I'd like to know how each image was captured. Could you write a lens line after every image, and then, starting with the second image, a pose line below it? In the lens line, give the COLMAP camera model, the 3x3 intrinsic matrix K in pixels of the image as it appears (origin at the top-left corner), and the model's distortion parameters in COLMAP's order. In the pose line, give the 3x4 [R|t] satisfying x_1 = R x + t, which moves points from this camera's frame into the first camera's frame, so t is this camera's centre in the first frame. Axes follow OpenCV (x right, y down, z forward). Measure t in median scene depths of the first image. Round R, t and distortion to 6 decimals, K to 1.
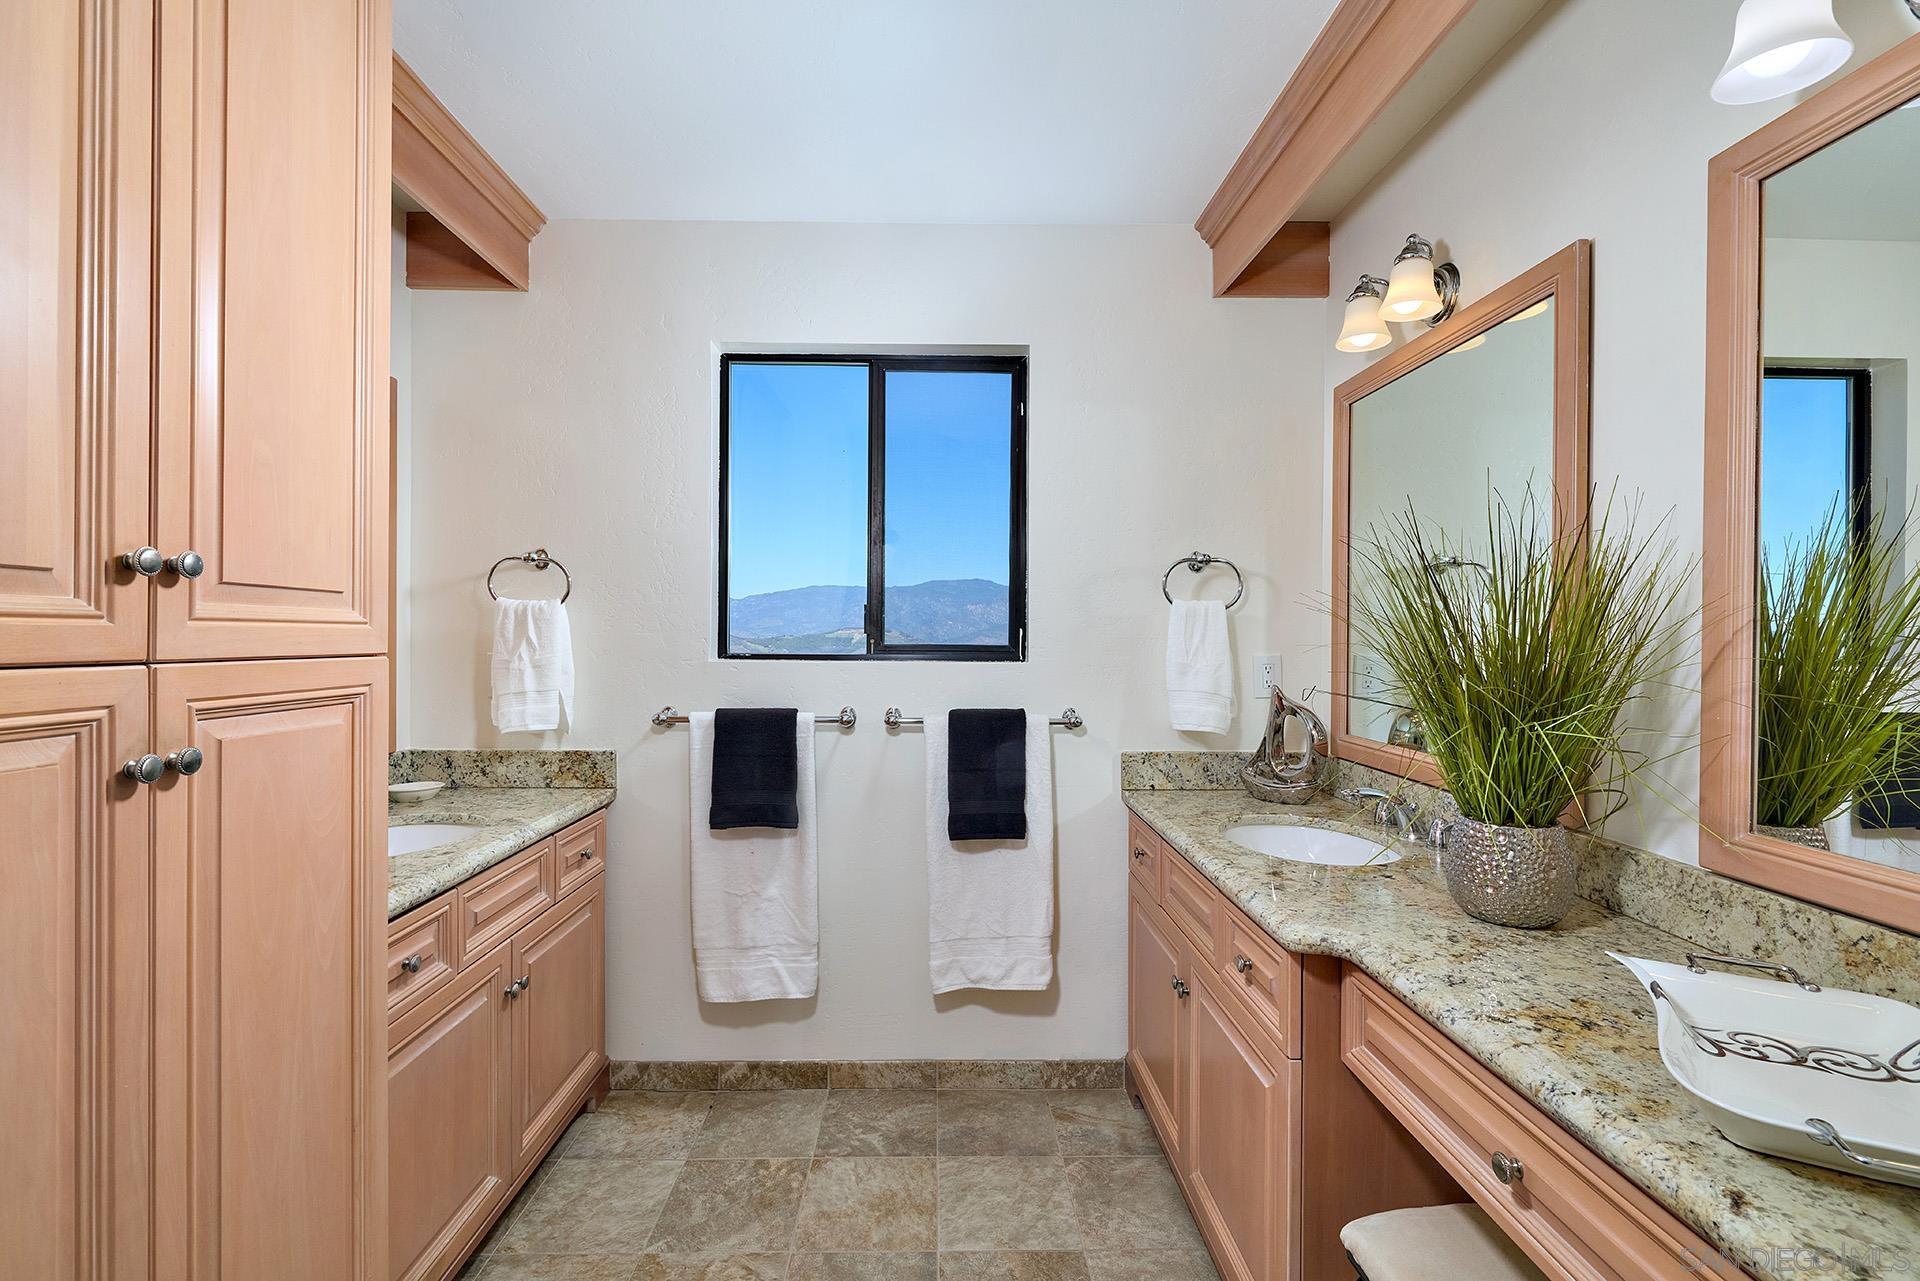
lens RADIAL K [[824.4, 0, 955.2], [0, 824.4, 641.5], [0, 0, 1]] dist [-0.003158, 0.001785]
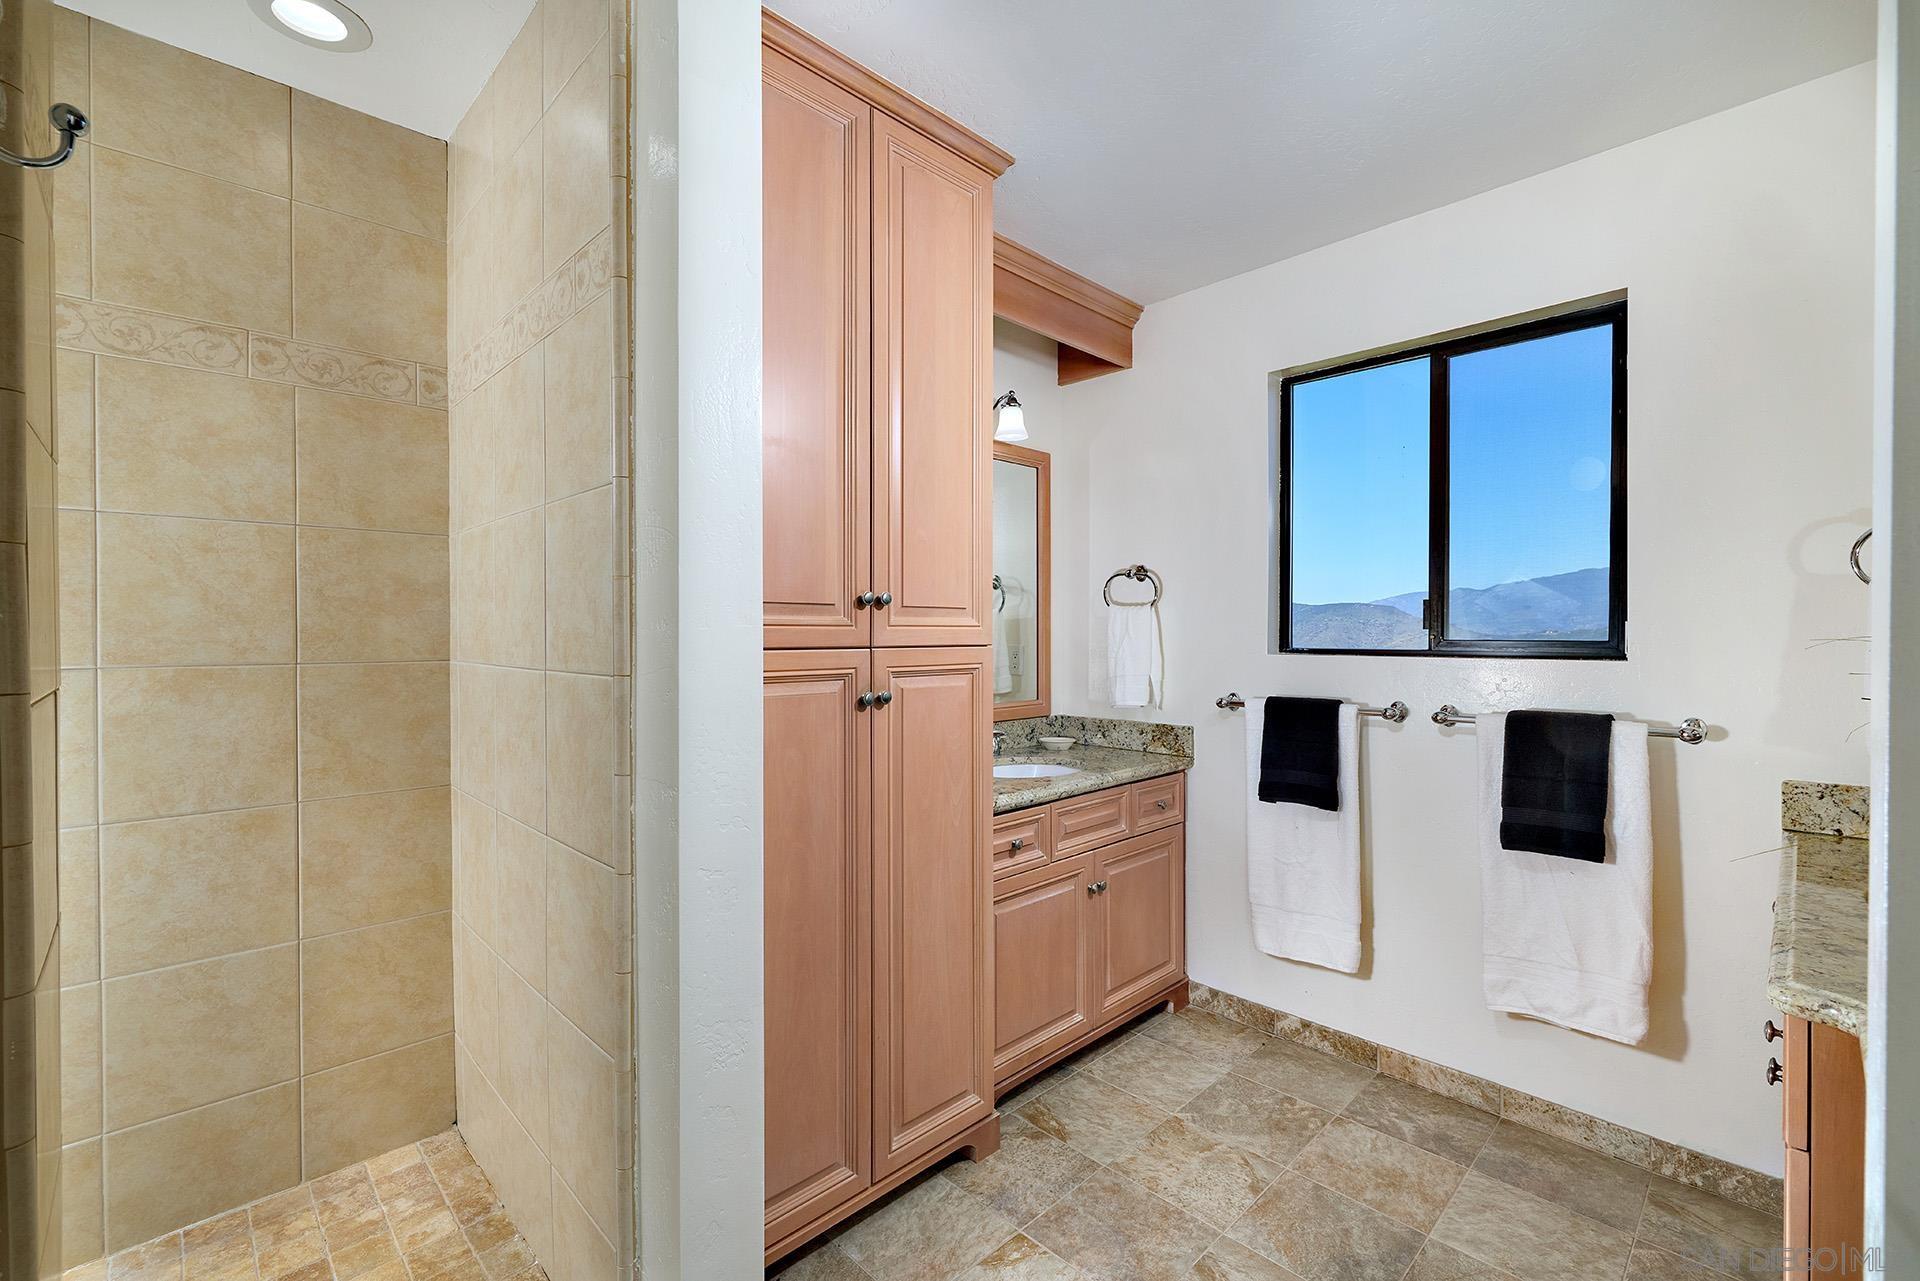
lens RADIAL K [[824.4, 0, 956.7], [0, 824.4, 641.0], [0, 0, 1]] dist [-0.003158, 0.001785]
pose [[0.680044, 0.000341, -0.733172, 0.263985], [0.001764, 0.999996, 0.002101, 0.002286], [0.733169, -0.002723, 0.680041, -0.093285]]
